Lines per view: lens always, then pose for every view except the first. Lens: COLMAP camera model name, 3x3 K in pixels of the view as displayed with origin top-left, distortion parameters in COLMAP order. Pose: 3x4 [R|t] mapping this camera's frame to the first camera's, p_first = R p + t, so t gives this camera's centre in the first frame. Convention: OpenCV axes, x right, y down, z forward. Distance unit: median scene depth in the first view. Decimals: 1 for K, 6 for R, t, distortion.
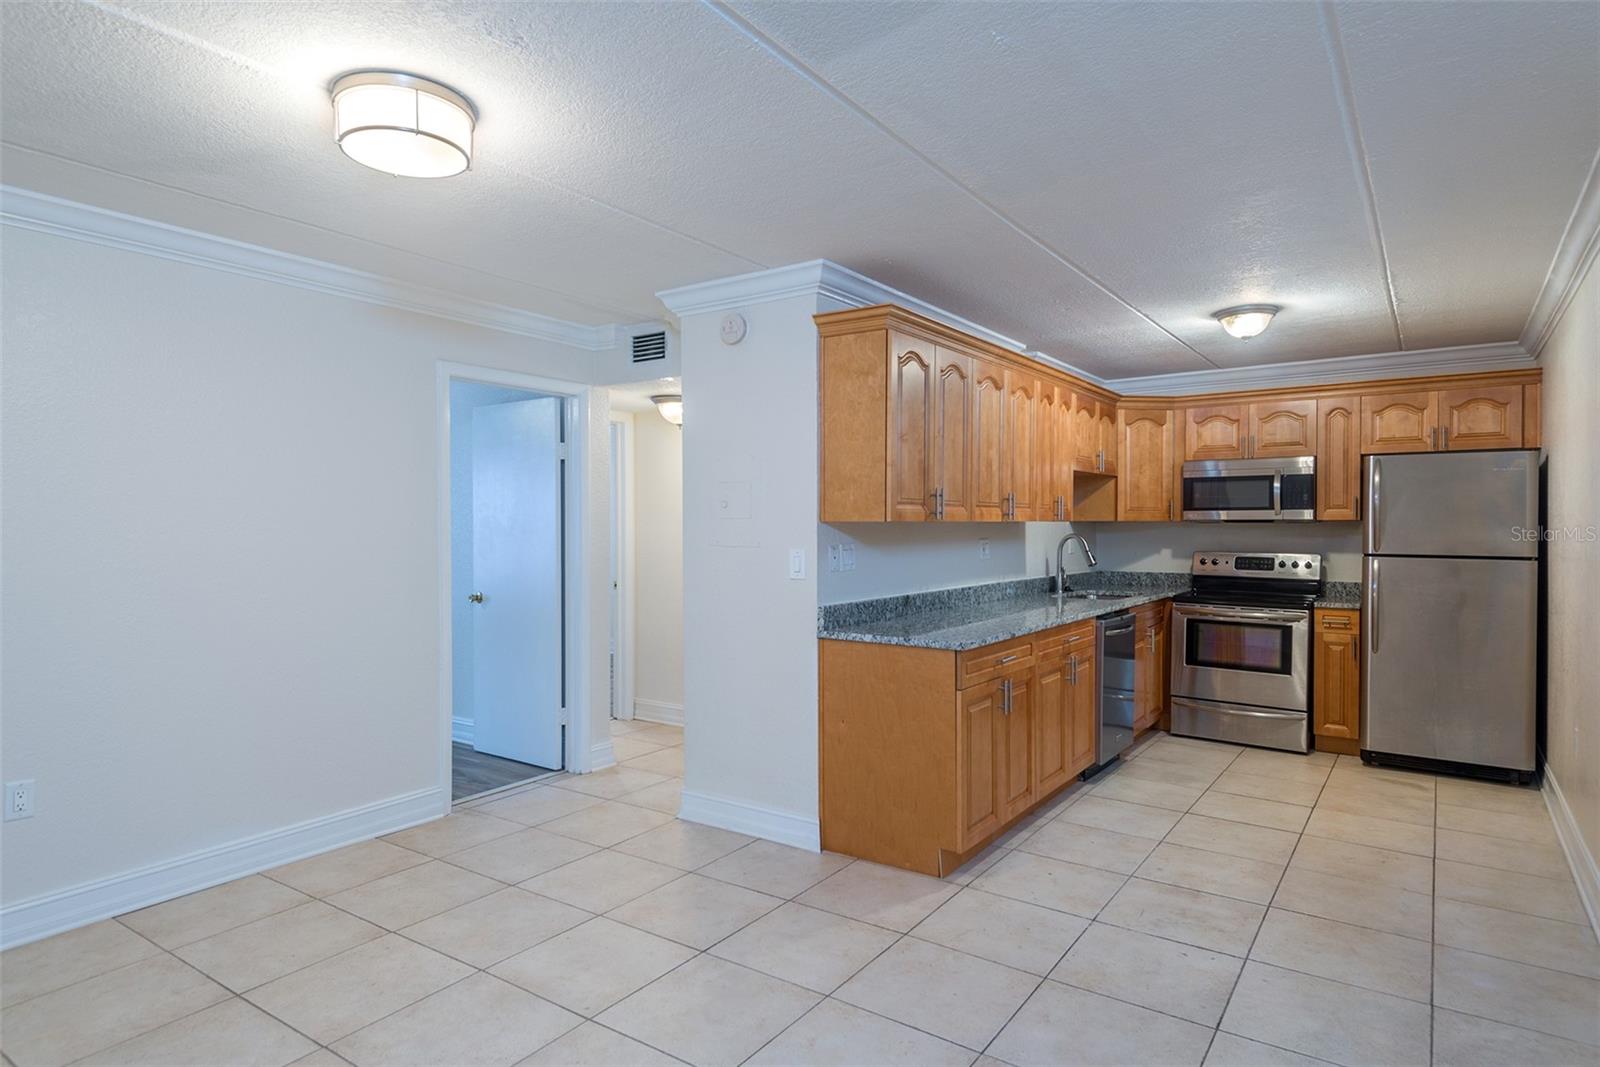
lens RADIAL K [[908.3, 0, 782.9], [0, 908.3, 530.4], [0, 0, 1]] dist [0.037904, -0.017401]
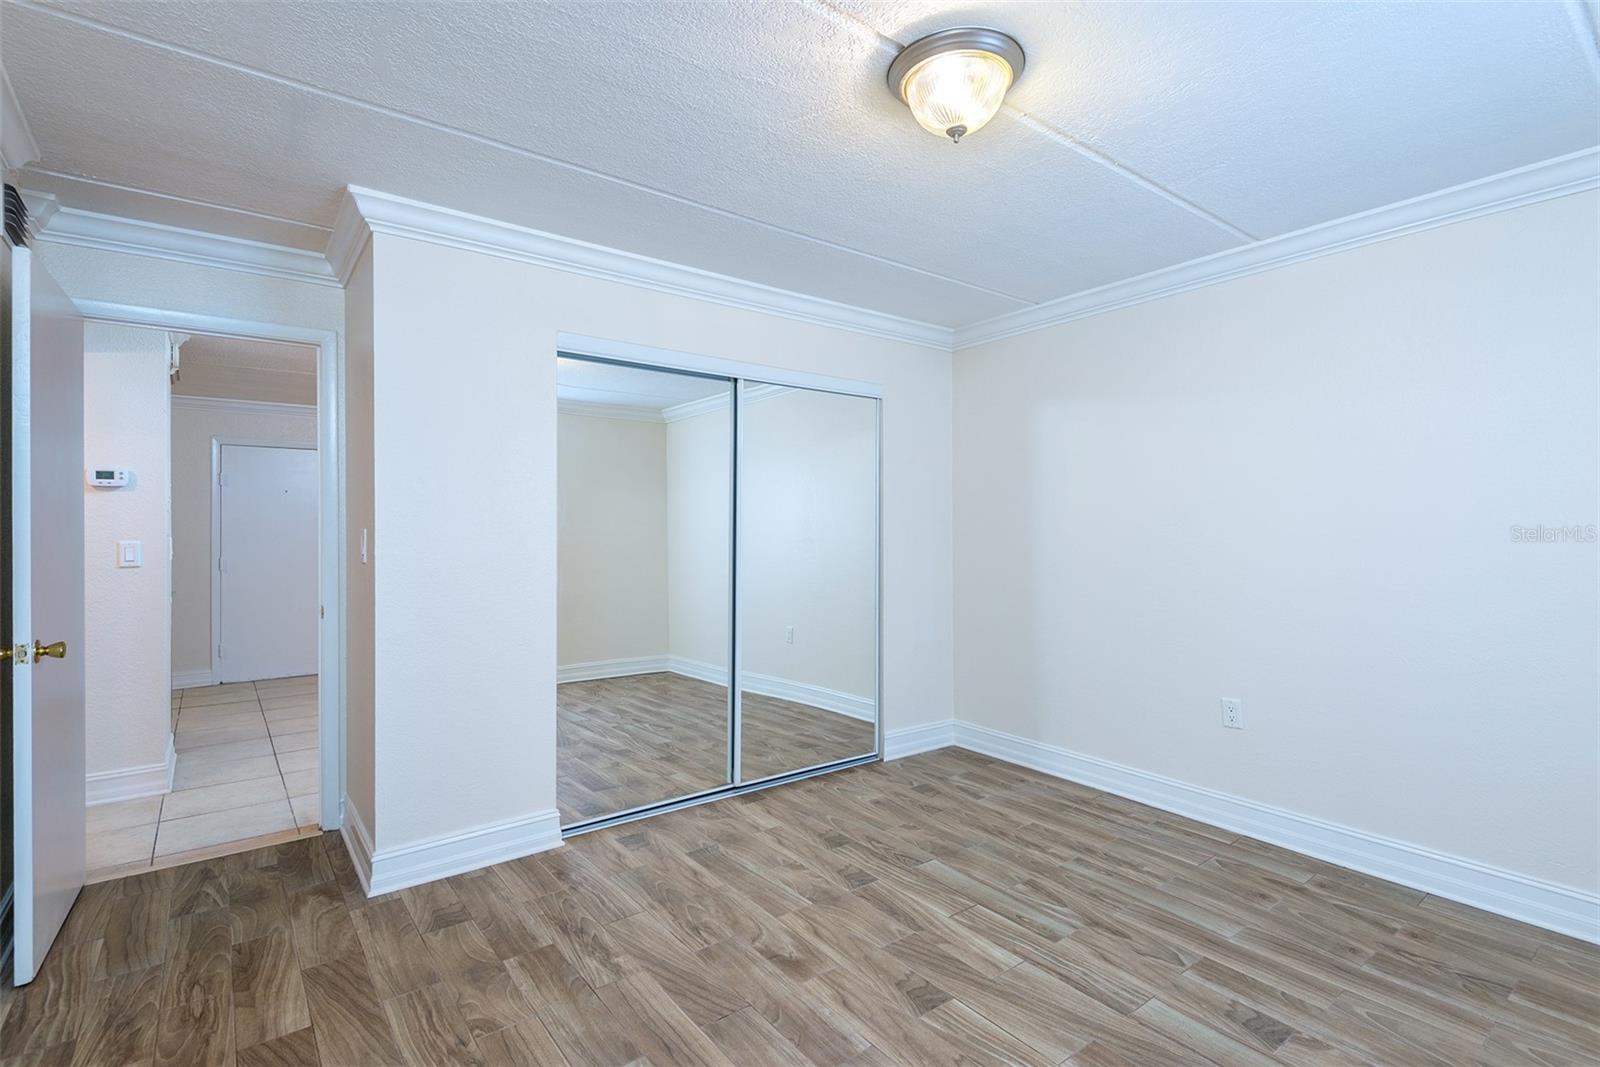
lens RADIAL K [[733.4, 0, 819.1], [0, 733.4, 539.3], [0, 0, 1]] dist [0.023103, -0.013979]
pose [[-0.965045, -0.002296, 0.262073, -0.886298], [-0.000513, 0.999976, 0.006872, 0.010810], [-0.262083, 0.006498, -0.965023, 1.344075]]
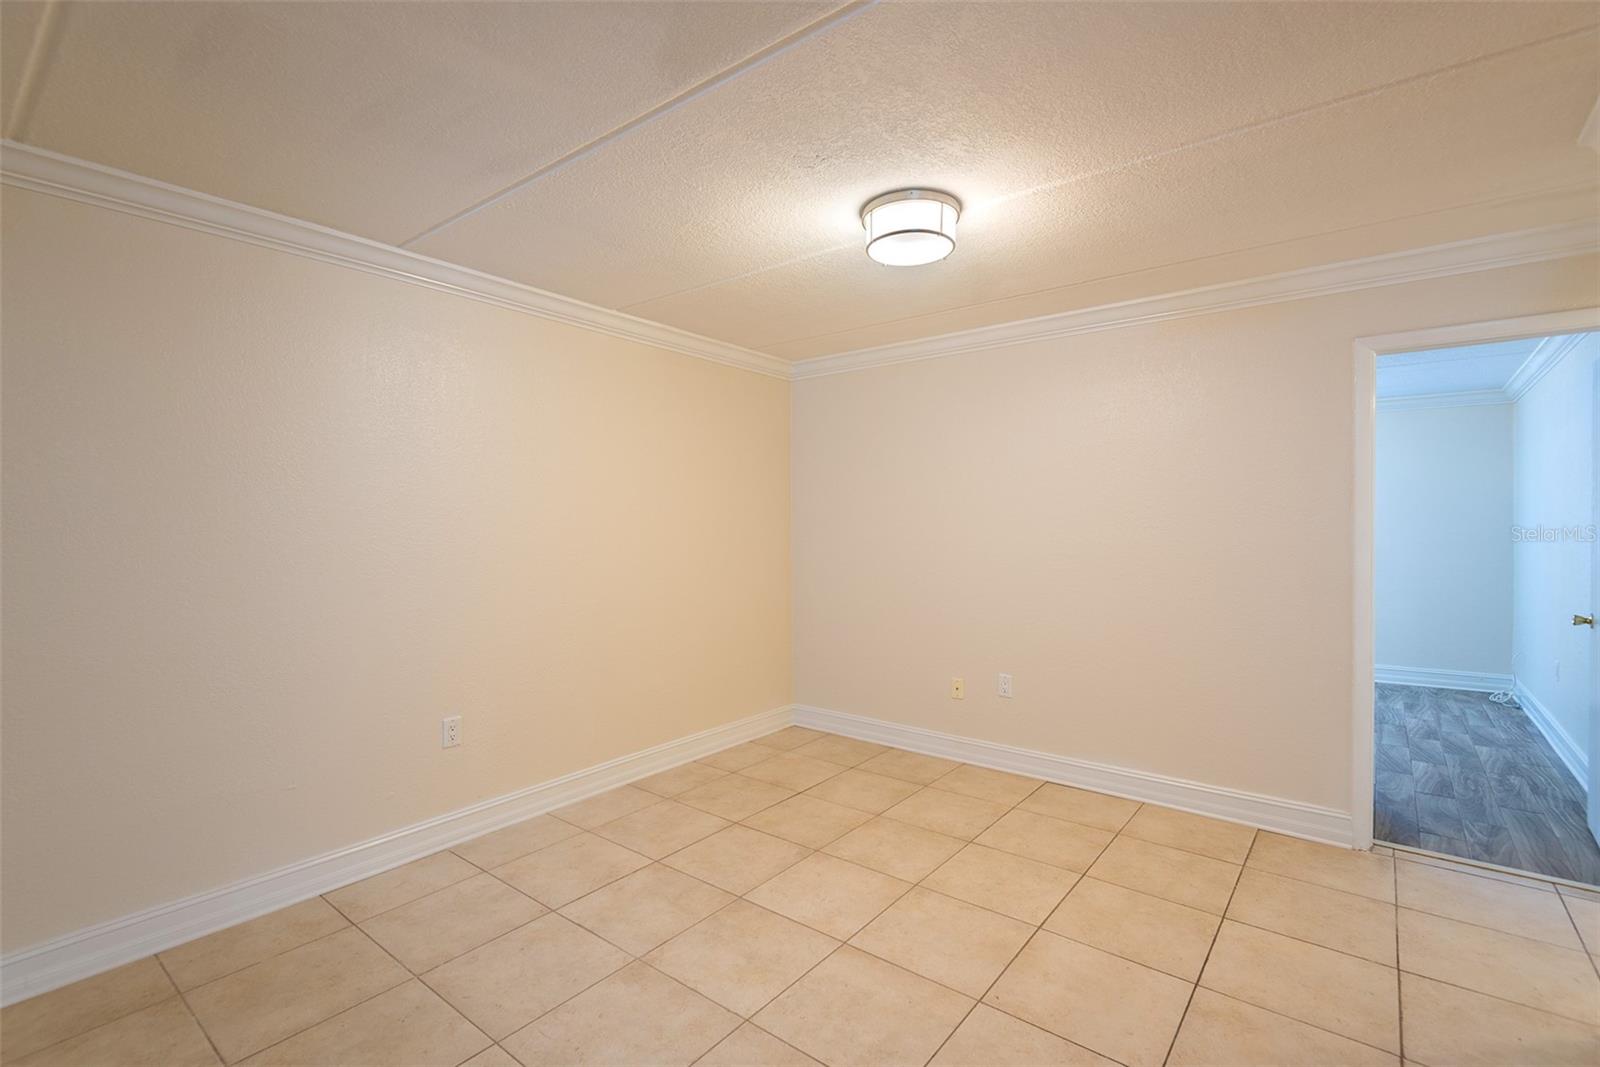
lens RADIAL K [[733.4, 0, 801.5], [0, 733.4, 530.2], [0, 0, 1]] dist [0.023103, -0.013979]
pose [[-0.048406, 0.020540, -0.998617, 0.309585], [-0.004072, 0.999776, 0.020762, -0.010233], [0.998819, 0.005071, -0.048312, 0.411940]]
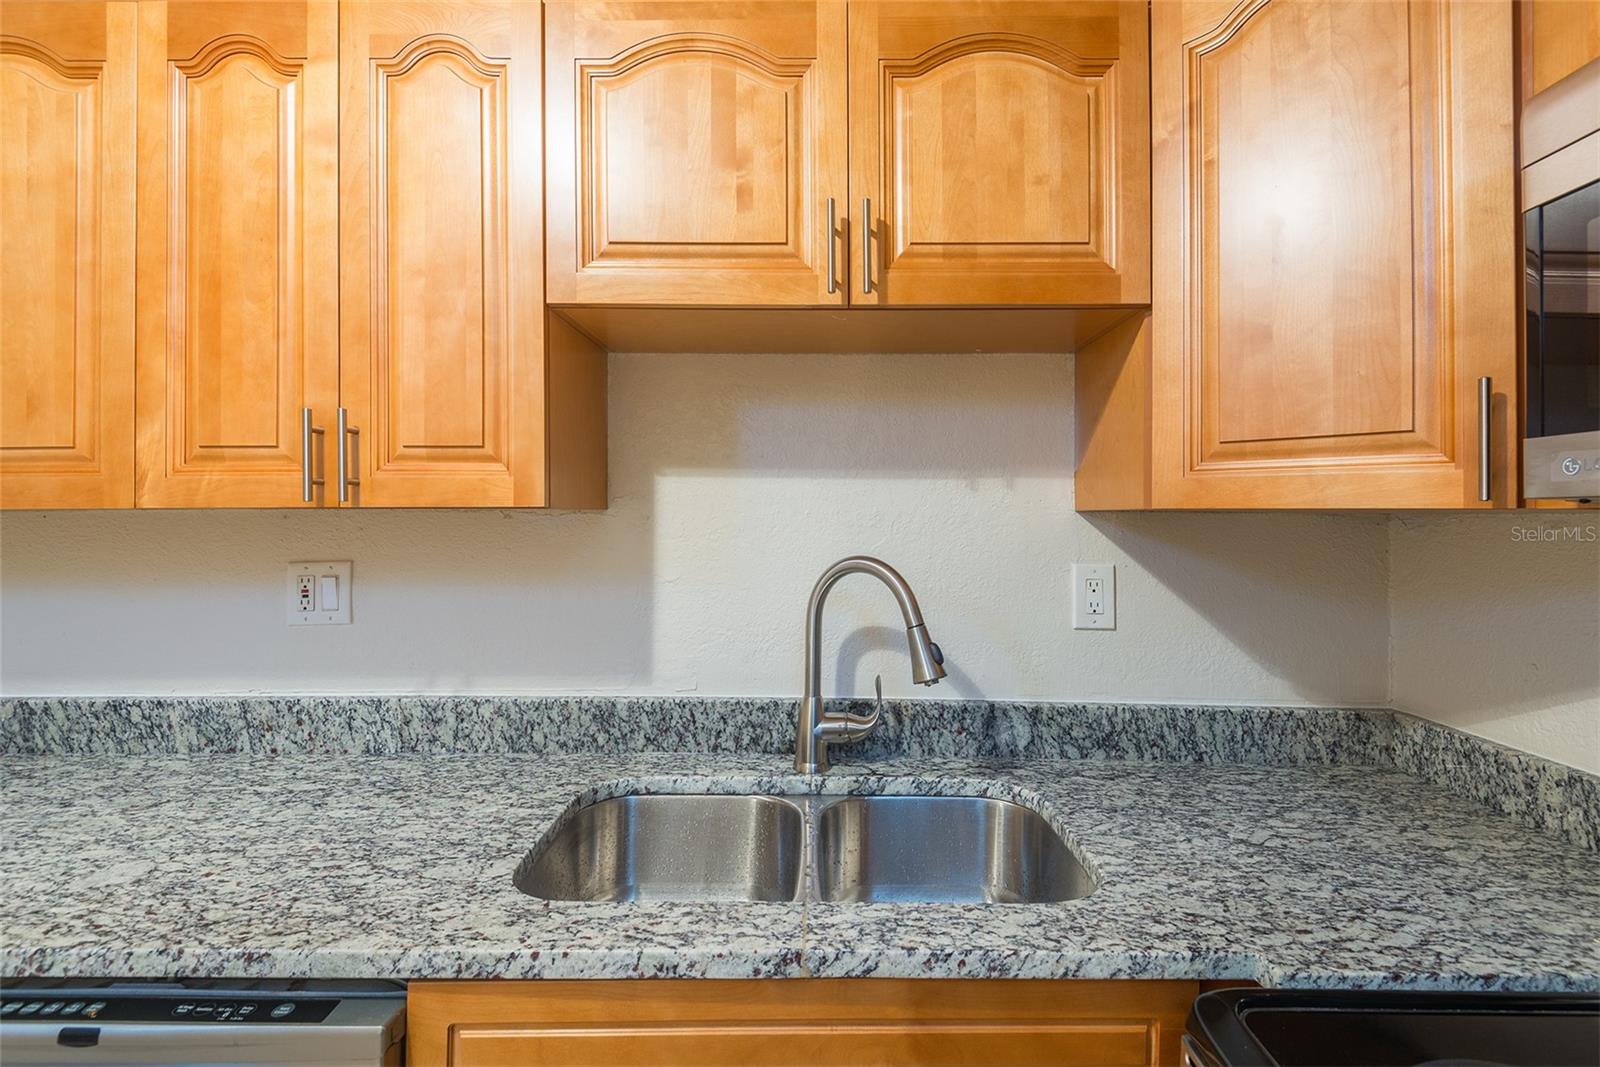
lens RADIAL K [[733.4, 0, 842.4], [0, 733.4, 509.3], [0, 0, 1]] dist [0.023103, -0.013979]
pose [[0.584731, -0.004356, -0.811216, 0.560671], [-0.007396, 0.999915, -0.010700, -0.008664], [0.811194, 0.012256, 0.584649, 1.000200]]
